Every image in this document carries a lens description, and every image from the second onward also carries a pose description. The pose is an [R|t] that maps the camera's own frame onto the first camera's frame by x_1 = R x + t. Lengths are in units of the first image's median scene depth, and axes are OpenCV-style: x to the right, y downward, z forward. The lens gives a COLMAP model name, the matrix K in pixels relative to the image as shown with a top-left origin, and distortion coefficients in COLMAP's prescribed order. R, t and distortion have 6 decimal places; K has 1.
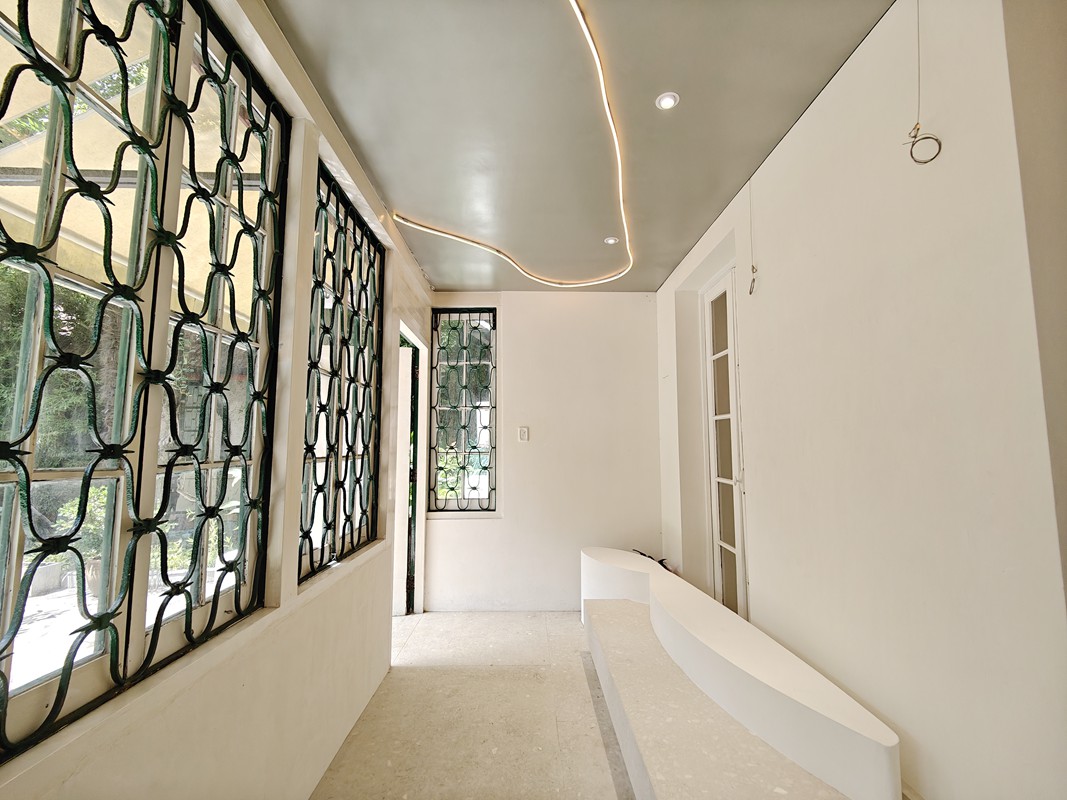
lens RADIAL K [[465.6, 0, 536.3], [0, 465.6, 401.5], [0, 0, 1]] dist [0.009317, -0.008554]
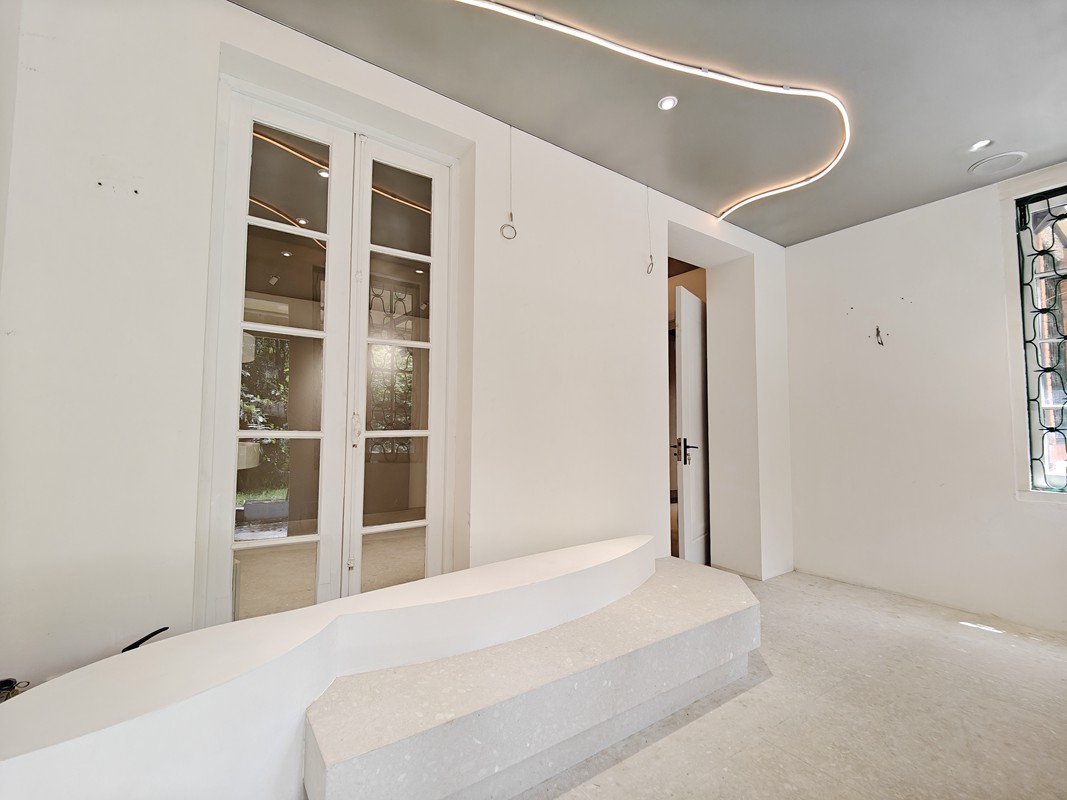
lens RADIAL K [[465.6, 0, 536.3], [0, 465.6, 401.5], [0, 0, 1]] dist [0.009317, -0.008554]
pose [[-0.557846, 0.042968, 0.828831, -0.438038], [-0.089760, 0.989678, -0.111719, 0.253222], [-0.825076, -0.136718, -0.548231, 1.620230]]
